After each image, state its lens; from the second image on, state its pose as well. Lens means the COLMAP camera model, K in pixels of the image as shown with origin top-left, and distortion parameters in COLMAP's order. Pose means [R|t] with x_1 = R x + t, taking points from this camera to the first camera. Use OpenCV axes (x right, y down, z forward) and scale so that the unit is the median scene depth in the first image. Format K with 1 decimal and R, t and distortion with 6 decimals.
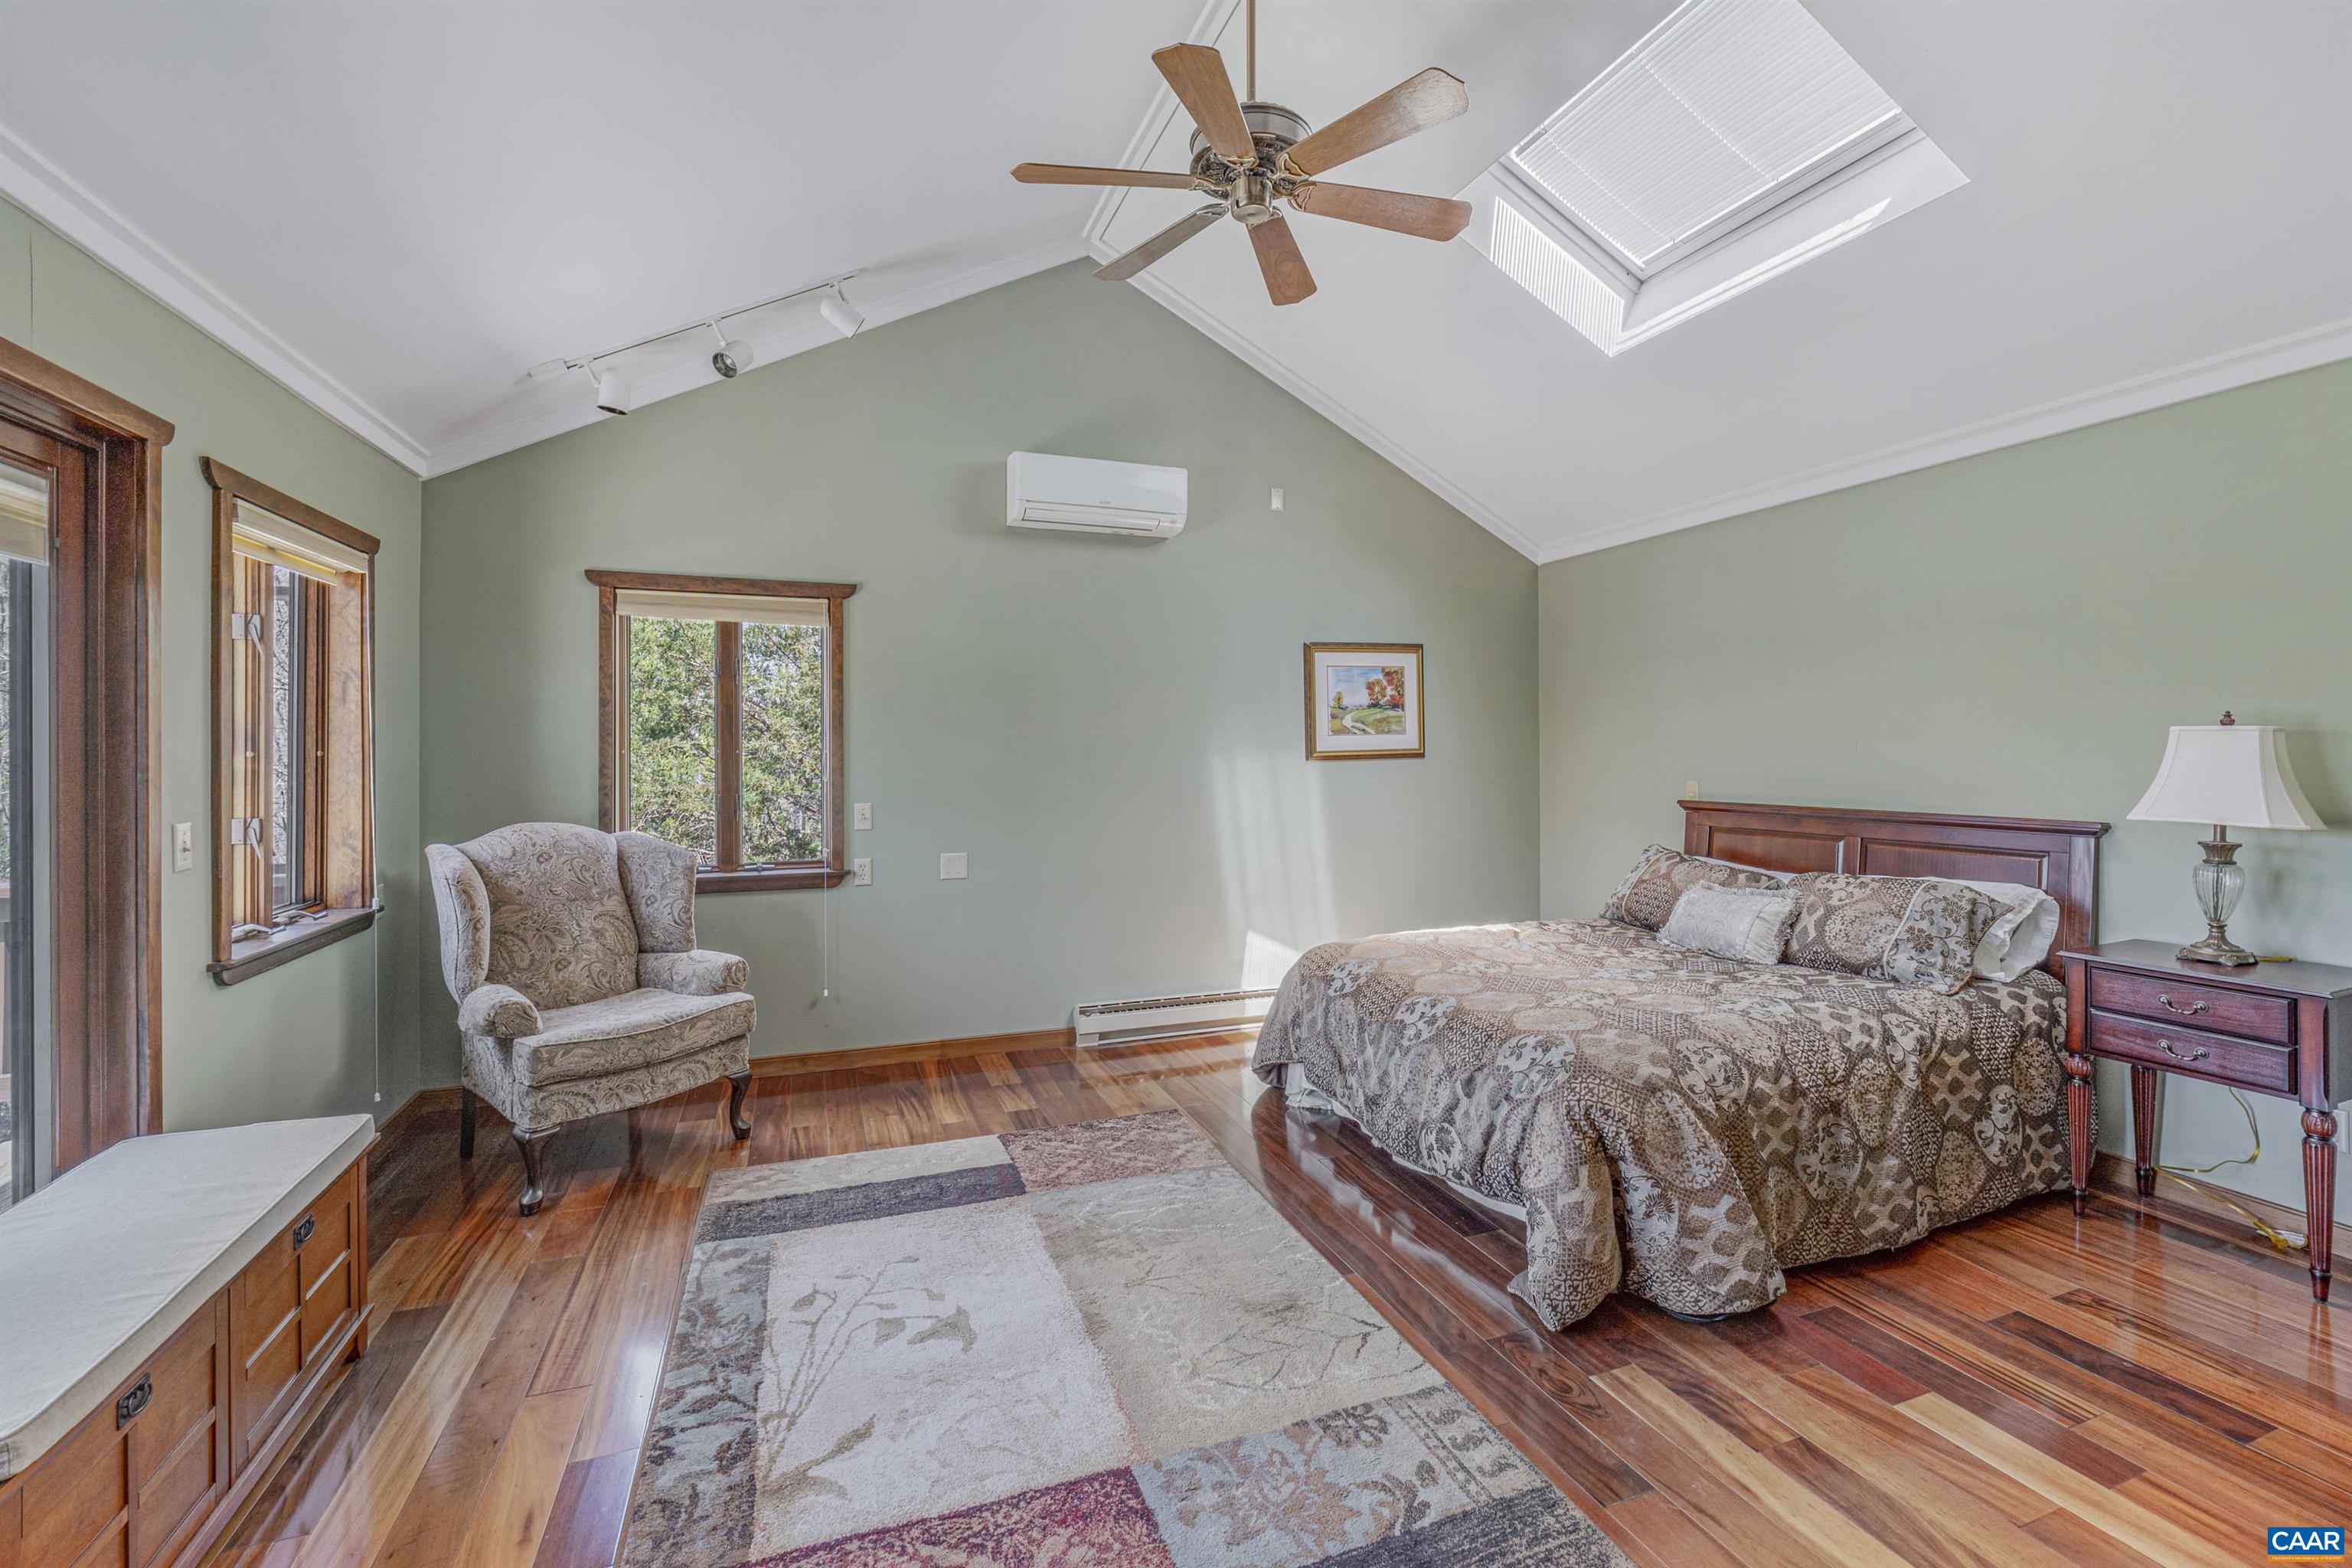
lens RADIAL K [[1002.4, 0, 1182.2], [0, 1002.4, 753.7], [0, 0, 1]] dist [-0.008877, -0.000256]
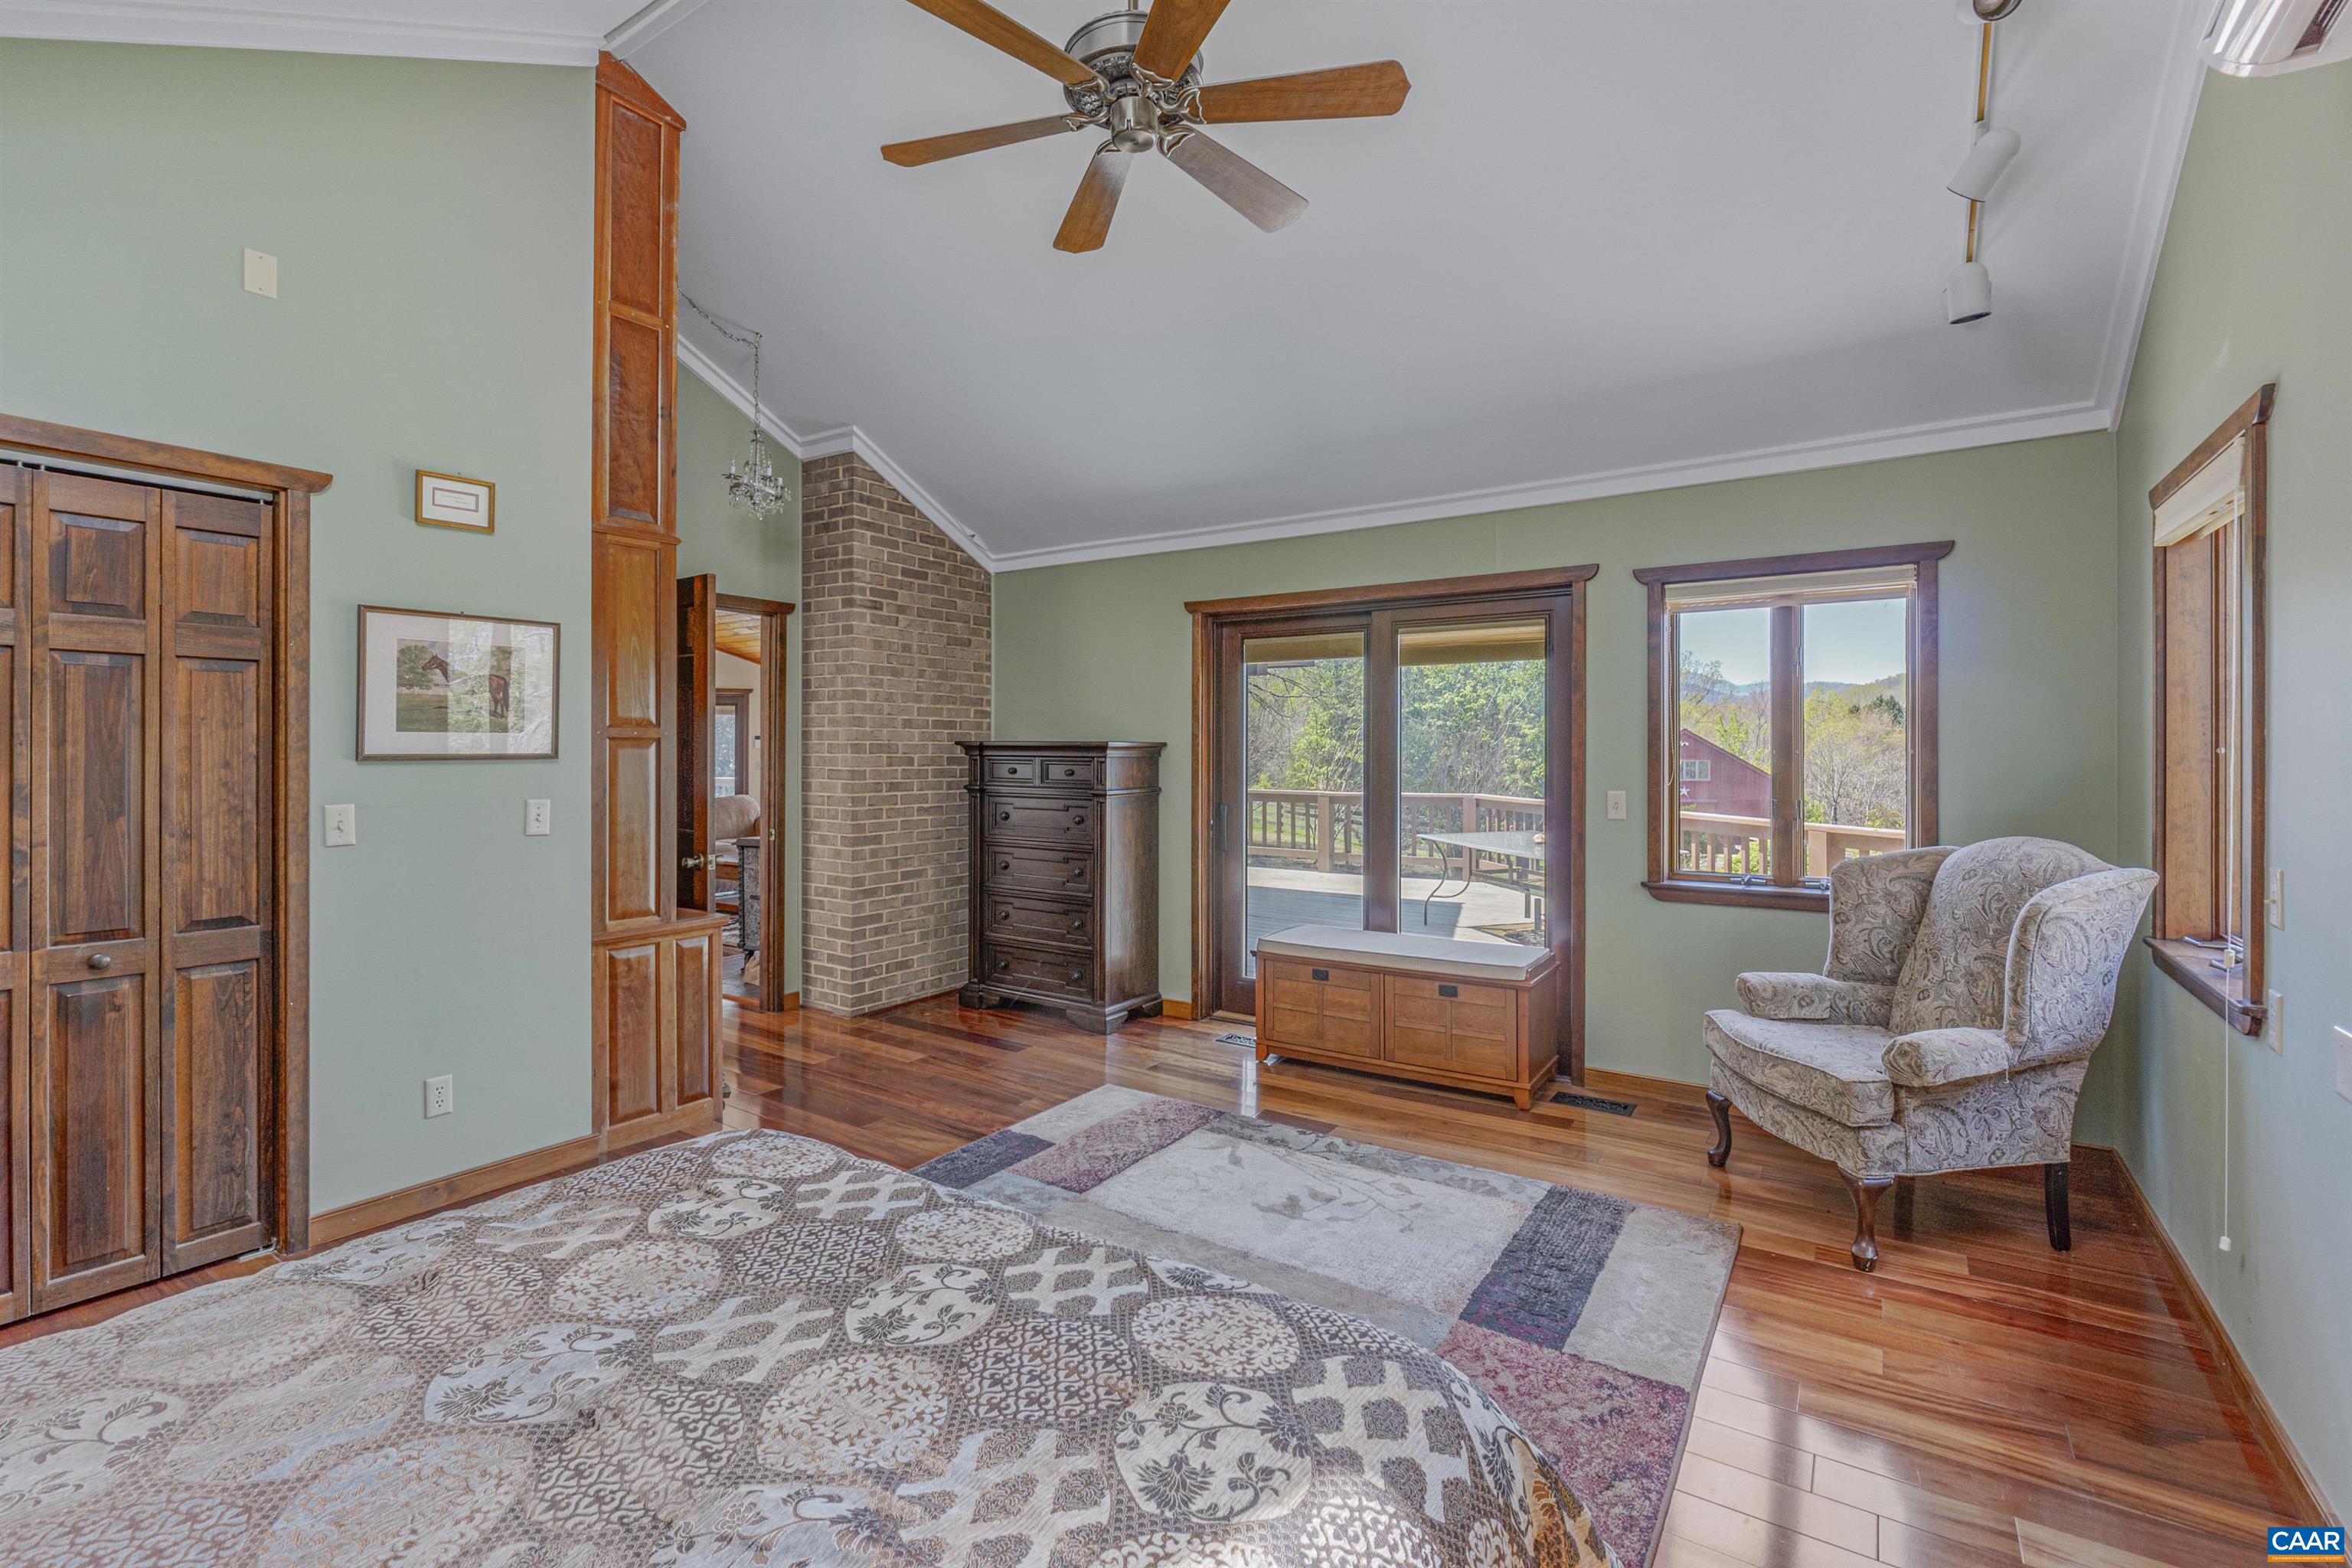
lens RADIAL K [[1048.4, 0, 1138.5], [0, 1048.4, 746.2], [0, 0, 1]] dist [-0.000211, -0.000119]
pose [[-0.839680, -0.007873, -0.543024, 0.425024], [-0.006302, 0.999969, -0.004753, 0.003484], [0.543045, -0.000568, -0.839703, 1.330531]]
